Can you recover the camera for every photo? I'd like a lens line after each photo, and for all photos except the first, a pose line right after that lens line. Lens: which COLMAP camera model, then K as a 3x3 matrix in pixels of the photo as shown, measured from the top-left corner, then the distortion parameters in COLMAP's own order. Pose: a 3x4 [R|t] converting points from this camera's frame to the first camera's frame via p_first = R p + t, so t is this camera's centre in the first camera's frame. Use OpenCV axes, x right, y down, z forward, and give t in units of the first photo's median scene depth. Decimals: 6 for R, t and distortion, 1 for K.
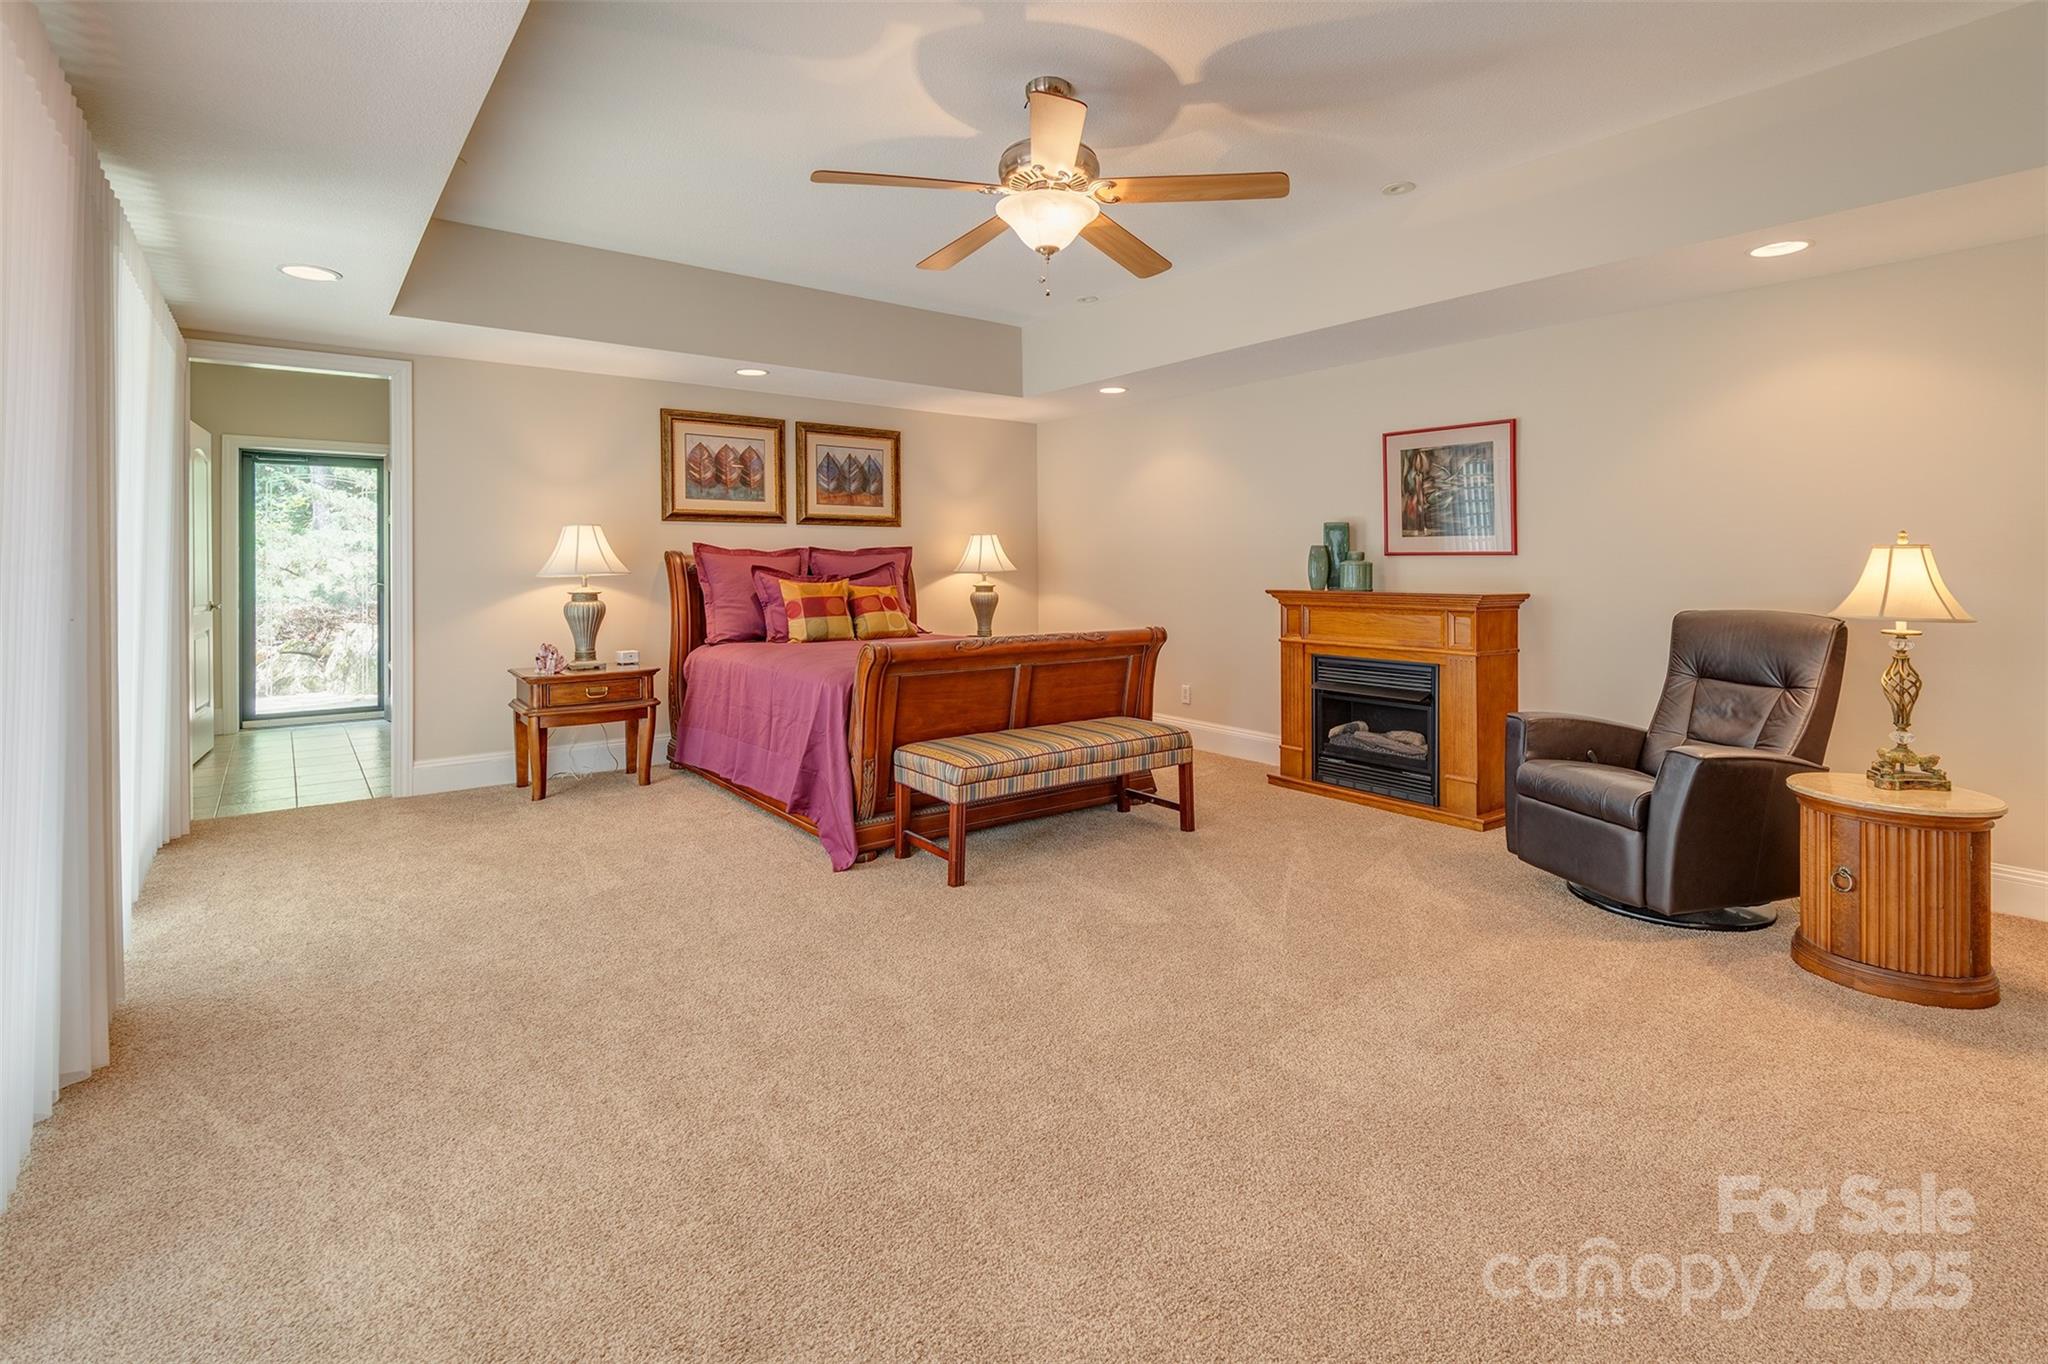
lens RADIAL K [[972.7, 0, 1109.6], [0, 972.7, 589.3], [0, 0, 1]] dist [0.001528, -0.000180]
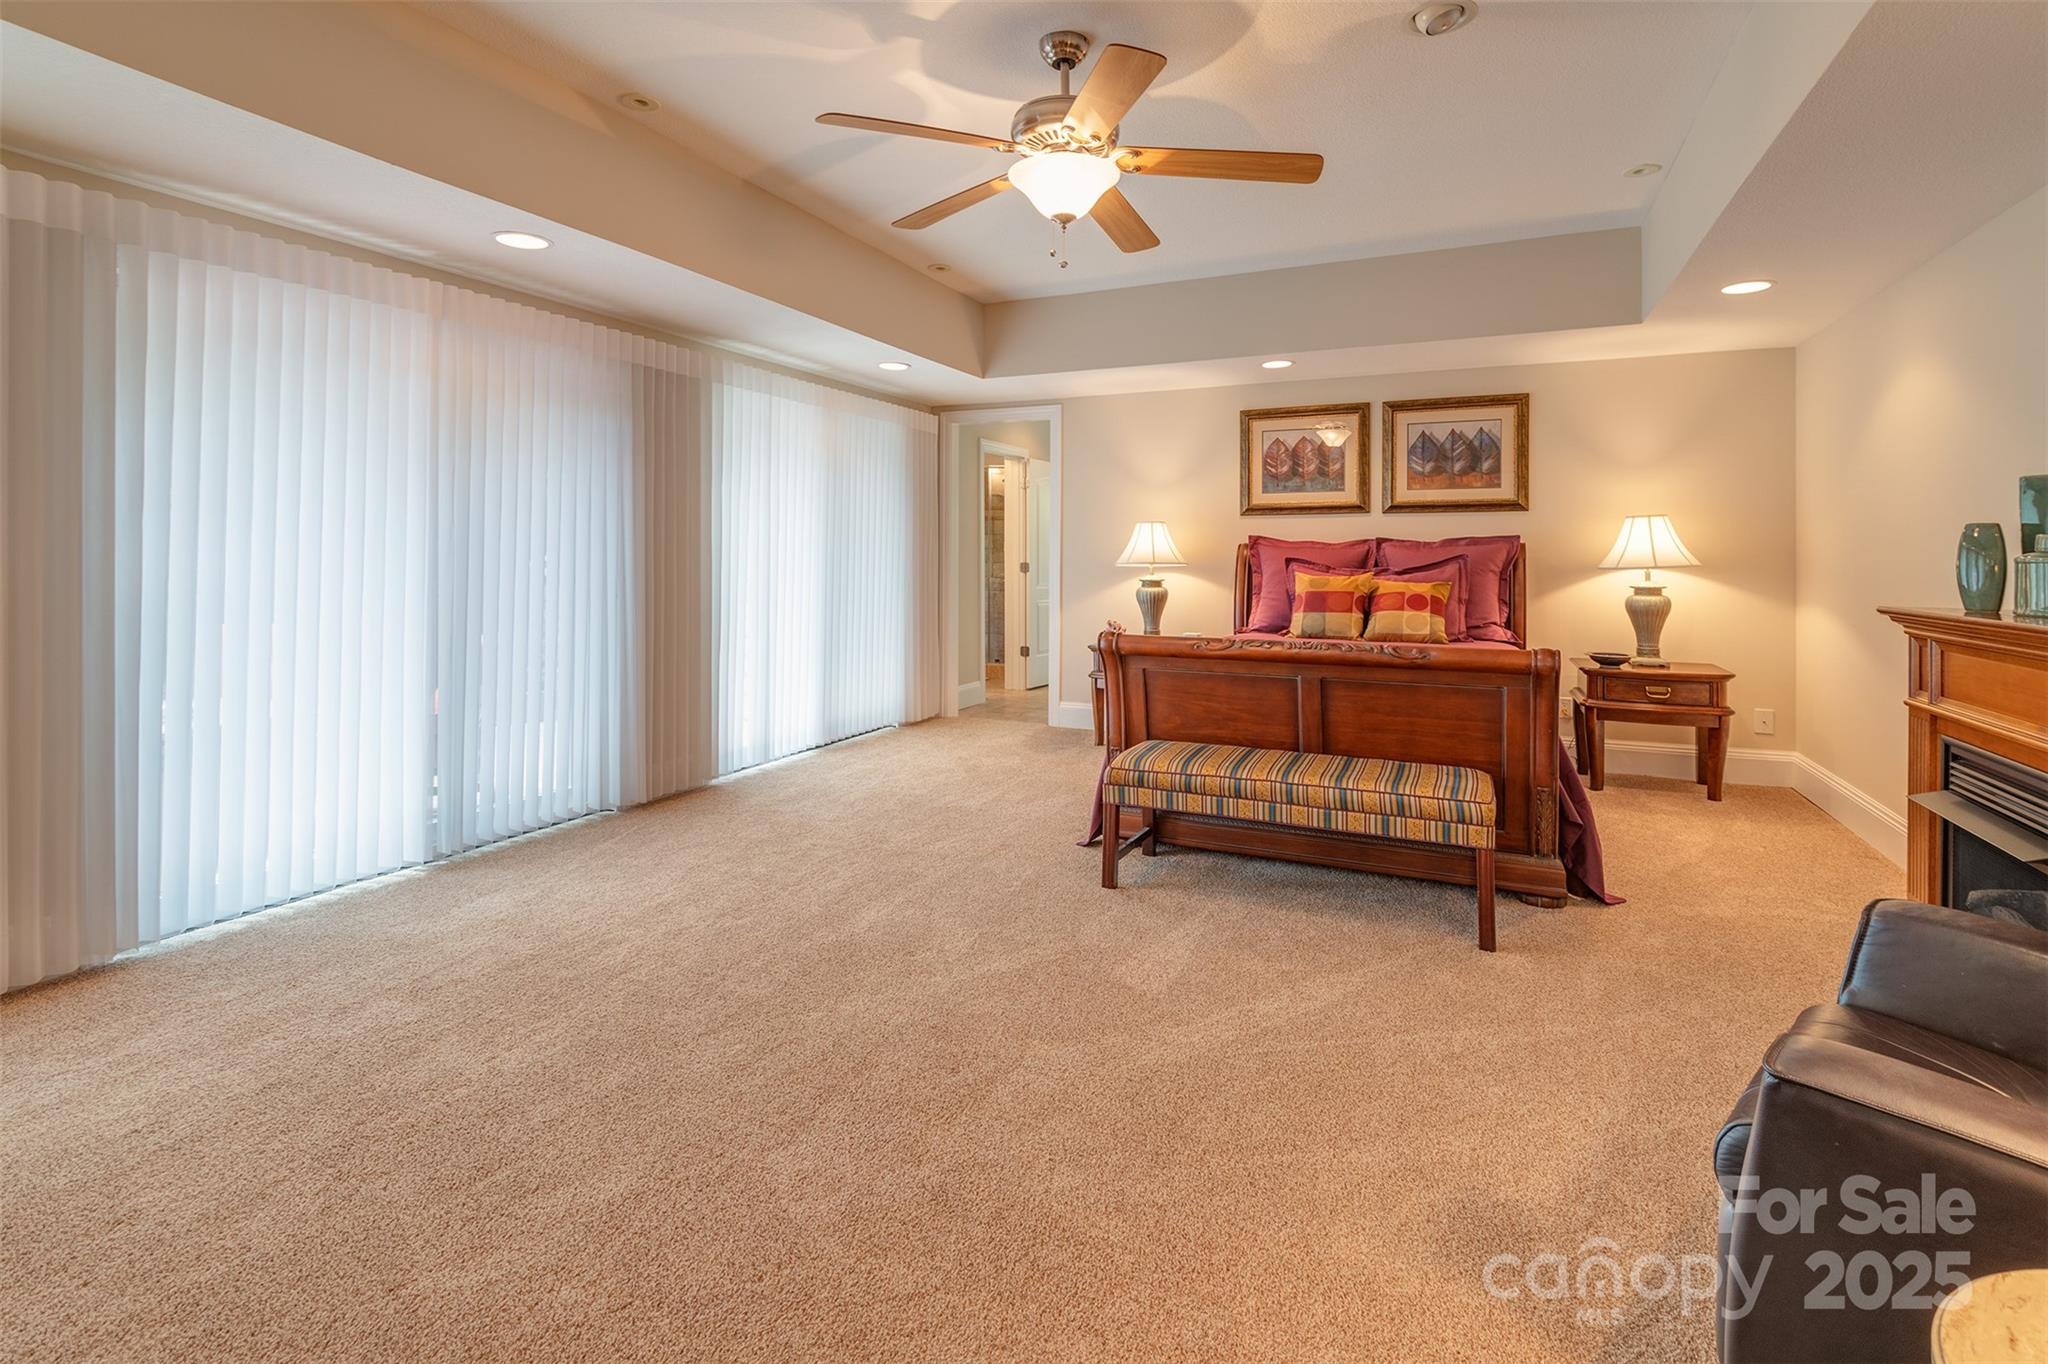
lens RADIAL K [[1011.6, 0, 1017.1], [0, 1011.6, 608.8], [0, 0, 1]] dist [0.034302, -0.000191]
pose [[0.425302, 0.053037, -0.903496, 0.429918], [-0.025198, 0.998588, 0.046758, -0.012735], [0.904701, 0.002880, 0.426038, 0.281856]]
